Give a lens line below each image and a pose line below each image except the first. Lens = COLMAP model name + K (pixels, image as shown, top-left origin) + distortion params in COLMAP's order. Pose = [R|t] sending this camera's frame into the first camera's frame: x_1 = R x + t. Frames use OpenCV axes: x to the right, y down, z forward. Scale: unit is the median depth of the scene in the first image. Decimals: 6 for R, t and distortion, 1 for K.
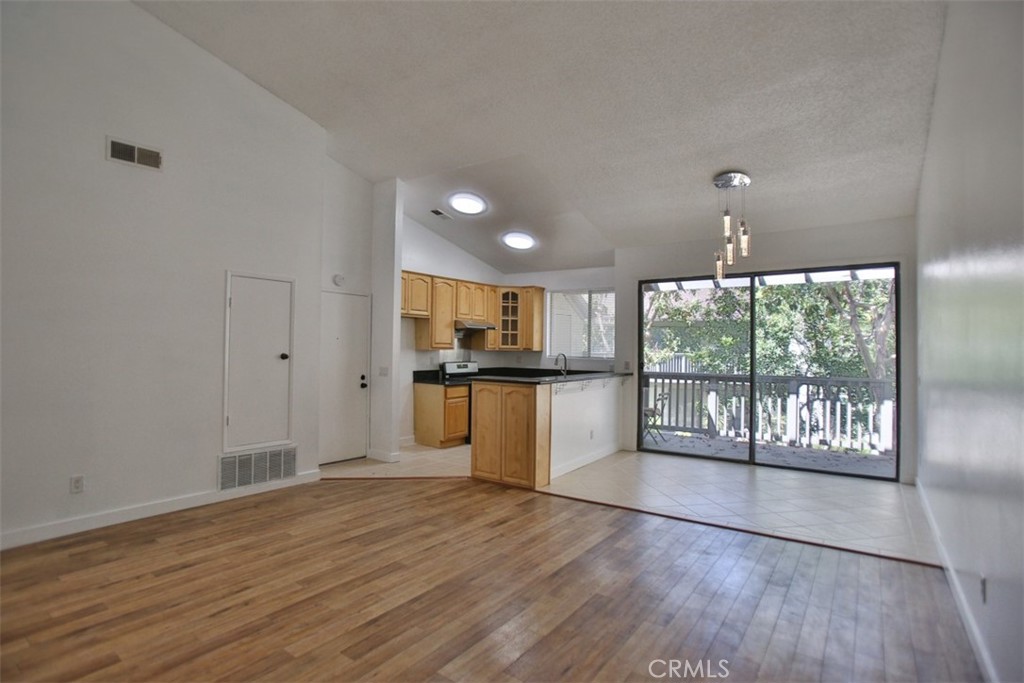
lens RADIAL K [[512.9, 0, 504.1], [0, 512.9, 339.4], [0, 0, 1]] dist [-0.067305, 0.022301]
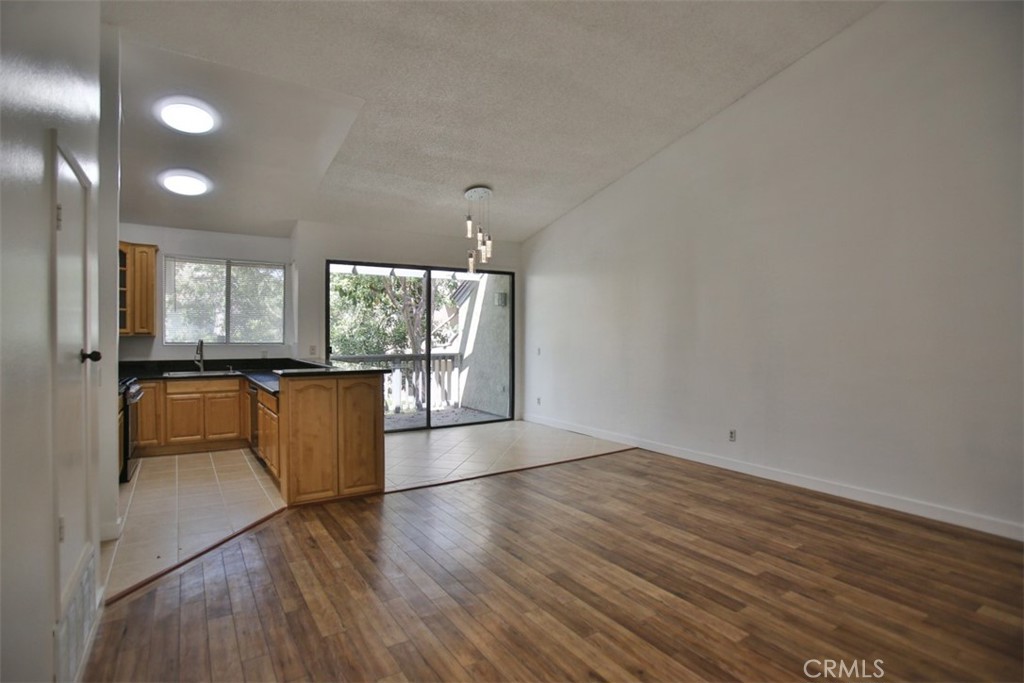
lens RADIAL K [[512.9, 0, 503.7], [0, 512.9, 334.9], [0, 0, 1]] dist [-0.067305, 0.022301]
pose [[0.364555, -0.013637, 0.931082, -0.653535], [-0.011427, 0.999752, 0.019117, 0.003000], [-0.931112, -0.017608, 0.364309, 0.467721]]
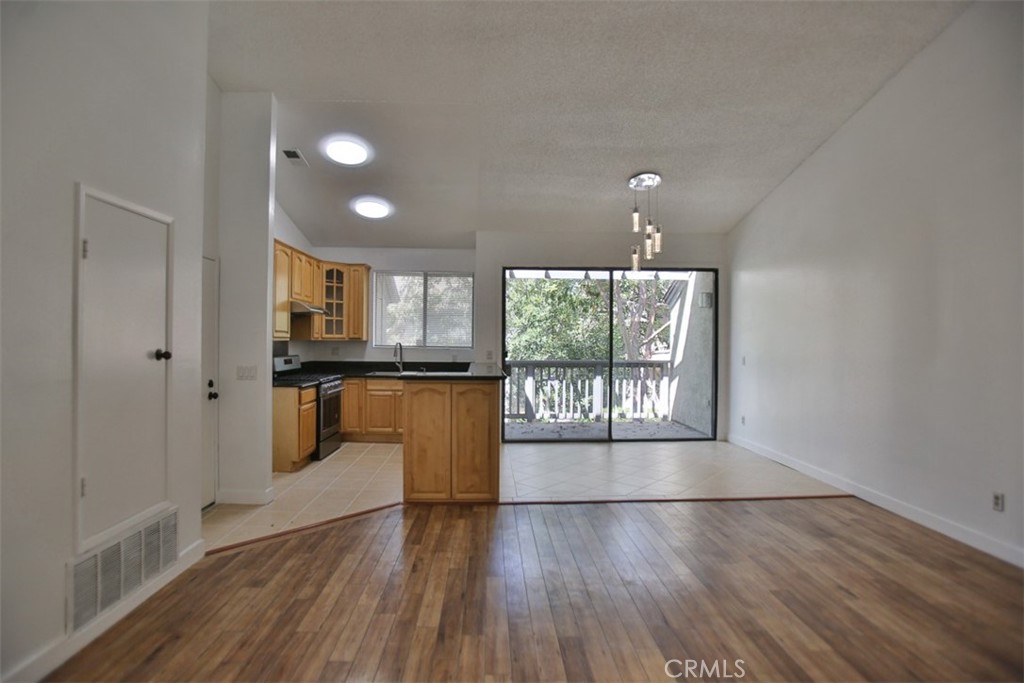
lens RADIAL K [[512.9, 0, 499.3], [0, 512.9, 337.5], [0, 0, 1]] dist [-0.067305, 0.022301]
pose [[0.795652, -0.007771, 0.605704, -0.438125], [-0.004281, 0.999821, 0.018451, 0.001391], [-0.605739, -0.017273, 0.795476, 0.306203]]
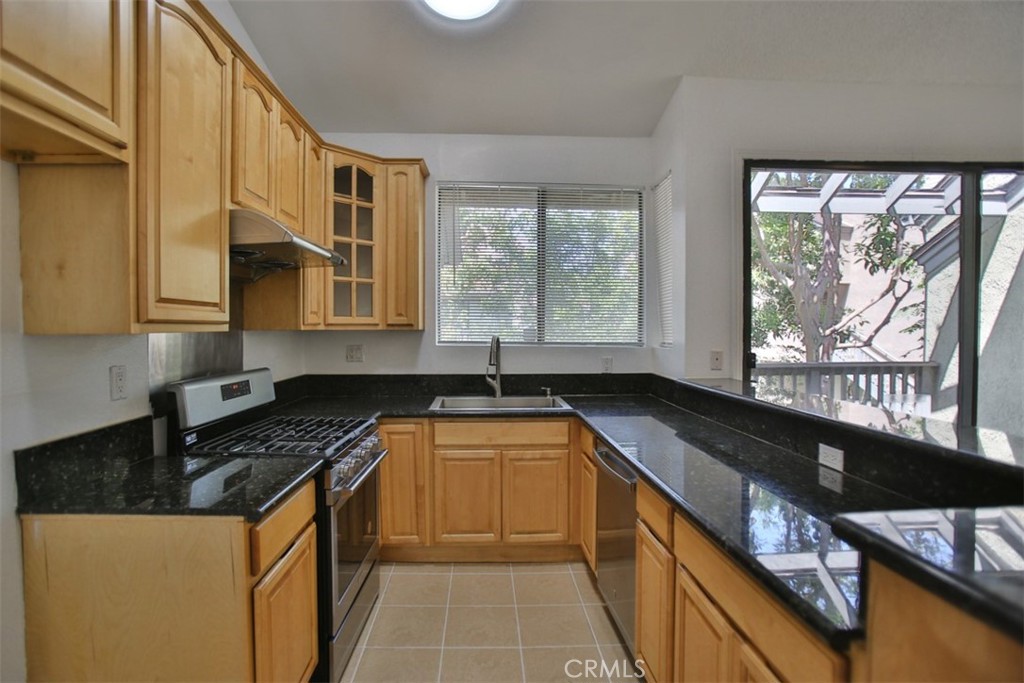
lens RADIAL K [[512.9, 0, 503.5], [0, 512.9, 338.6], [0, 0, 1]] dist [-0.067305, 0.022301]
pose [[0.788157, -0.026765, 0.614892, -0.203076], [0.000454, 0.999079, 0.042907, 0.019572], [-0.615474, -0.033538, 0.787443, 1.049132]]
